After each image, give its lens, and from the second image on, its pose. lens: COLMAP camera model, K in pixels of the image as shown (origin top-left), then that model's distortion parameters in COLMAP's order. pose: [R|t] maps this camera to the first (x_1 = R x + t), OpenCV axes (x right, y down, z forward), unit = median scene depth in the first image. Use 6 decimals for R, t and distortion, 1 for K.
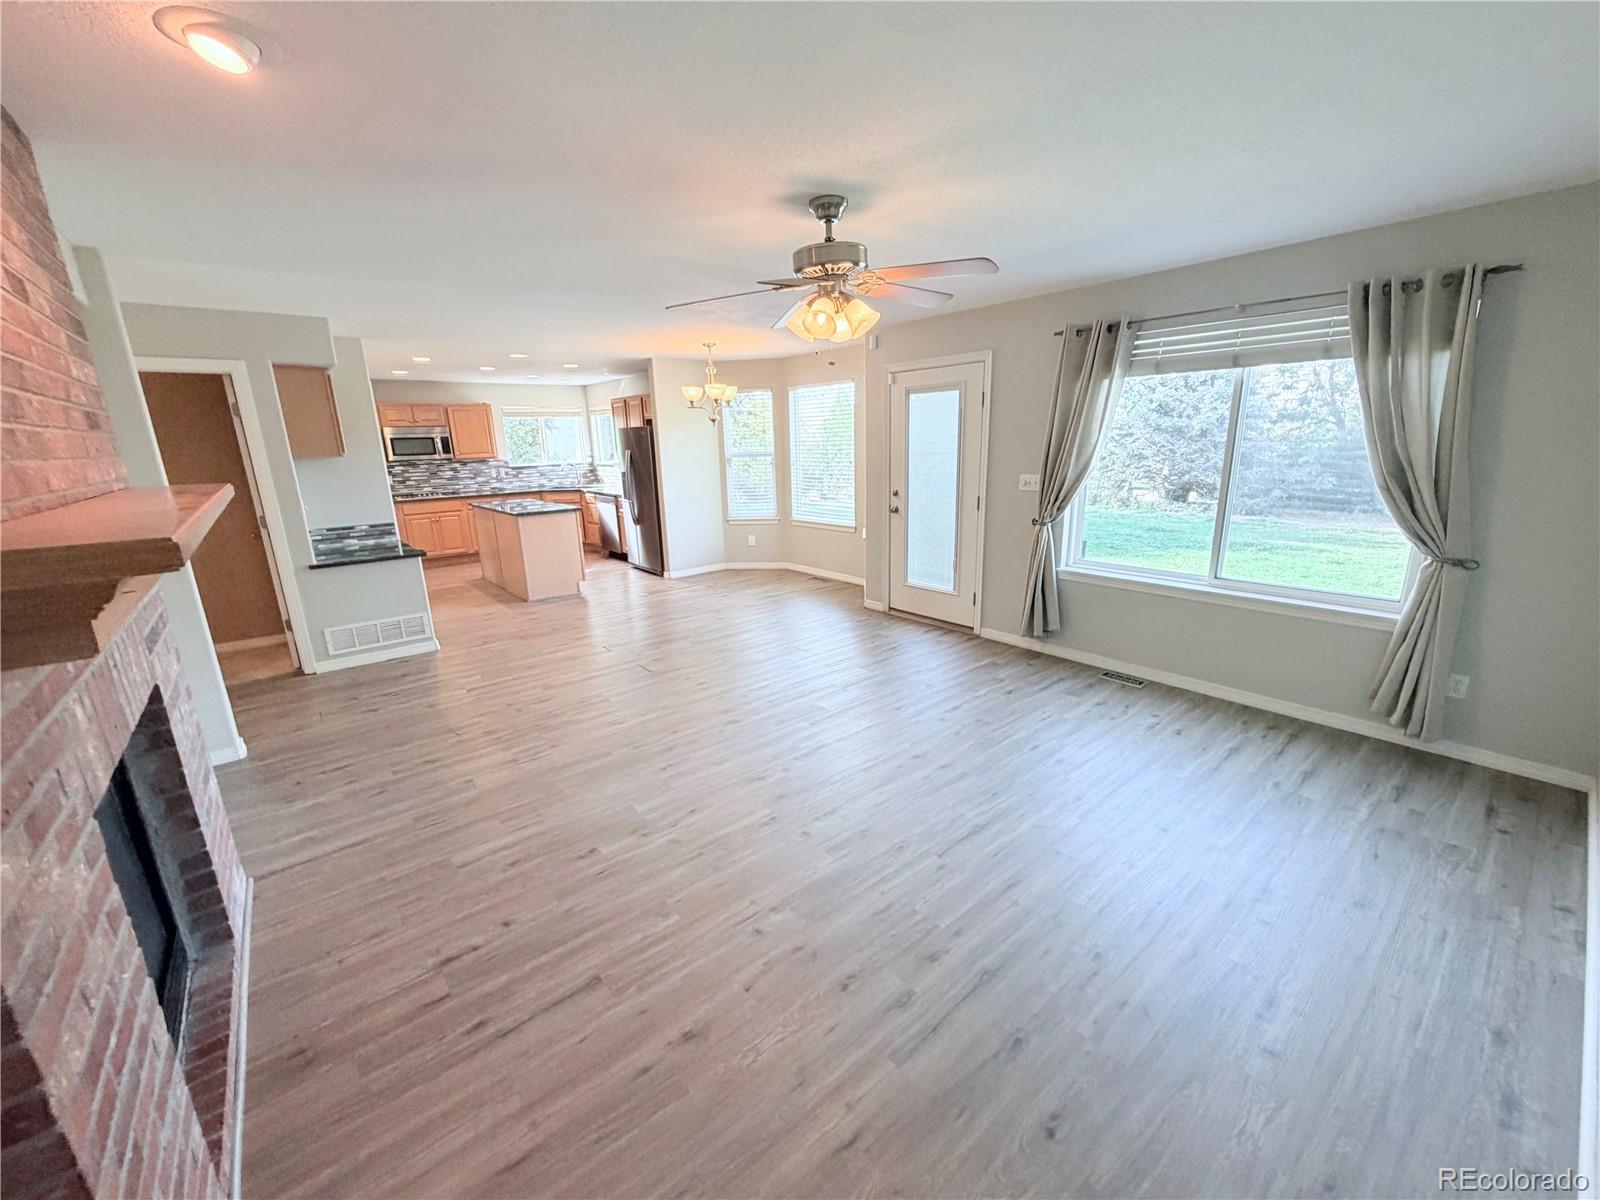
lens RADIAL K [[639.1, 0, 799.9], [0, 639.1, 597.8], [0, 0, 1]] dist [0.000083, -0.000181]
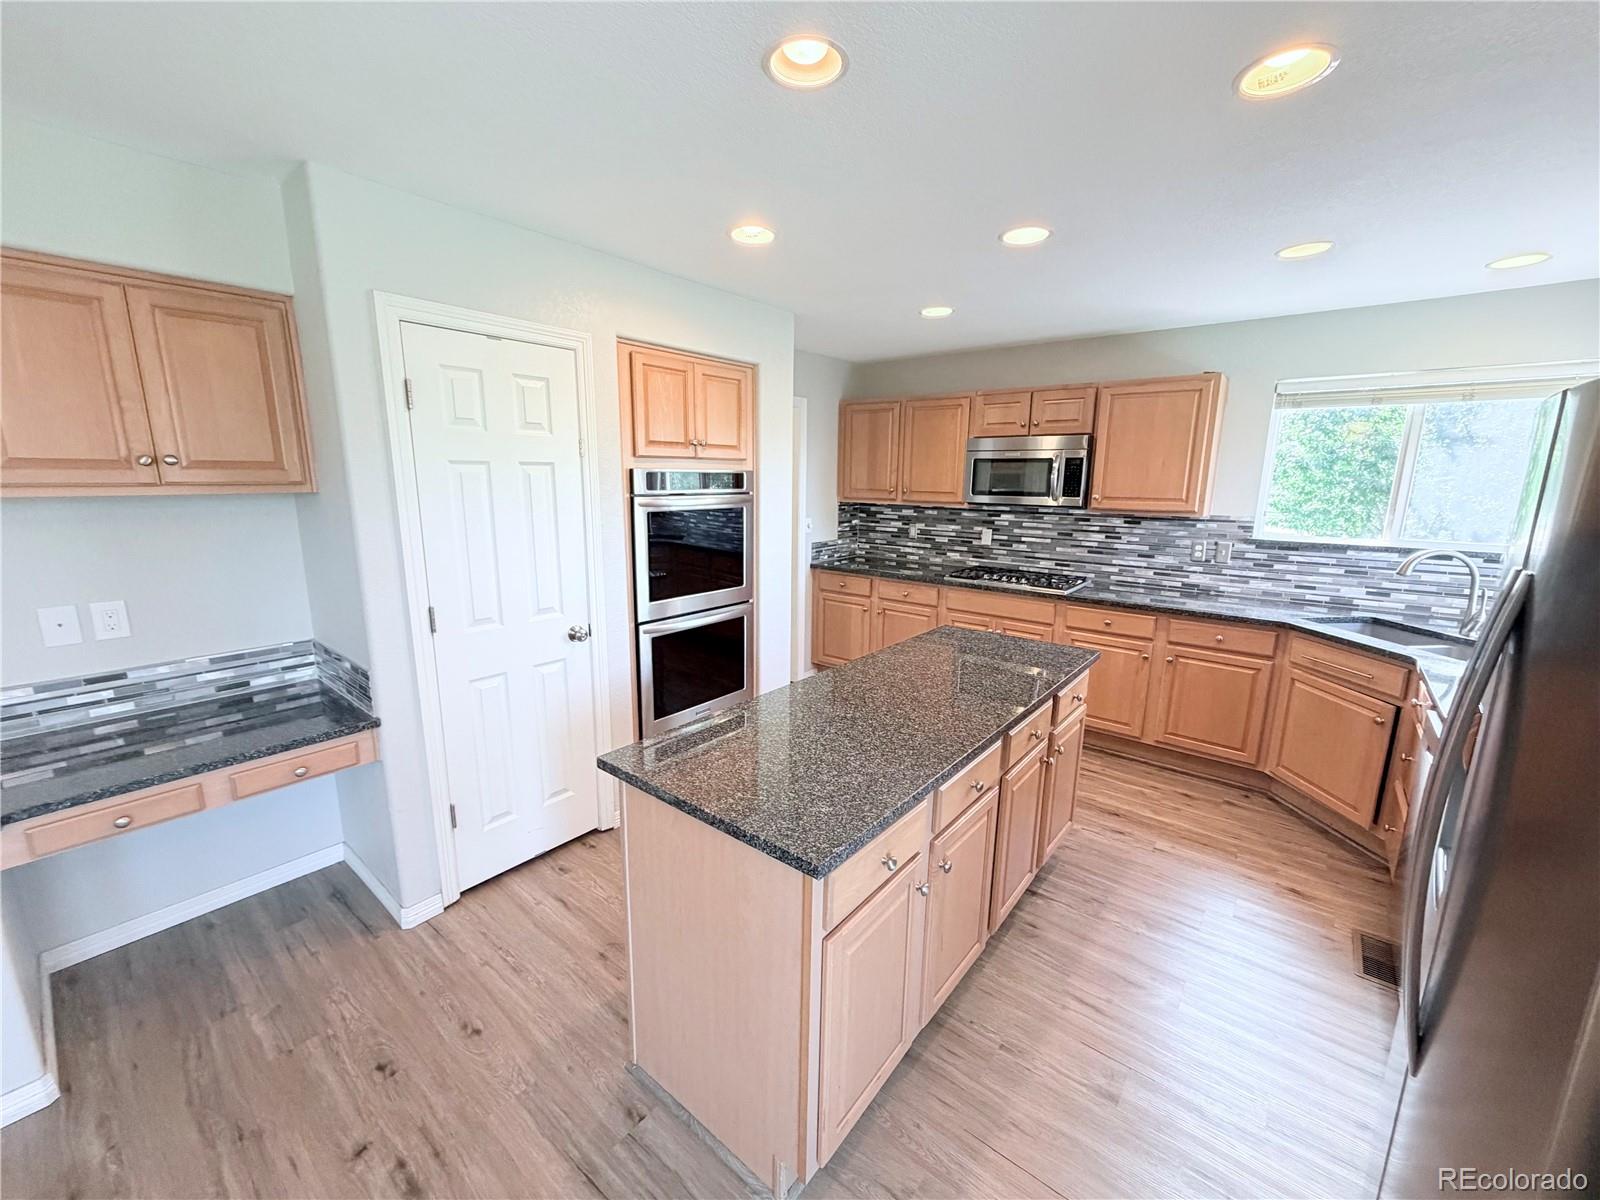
lens RADIAL K [[639.1, 0, 801.3], [0, 639.1, 600.5], [0, 0, 1]] dist [0.000083, -0.000181]
pose [[0.194643, 0.221482, -0.955542, -0.263566], [-0.254001, 0.952325, 0.168997, -0.321353], [0.947416, 0.209815, 0.241620, 1.278793]]
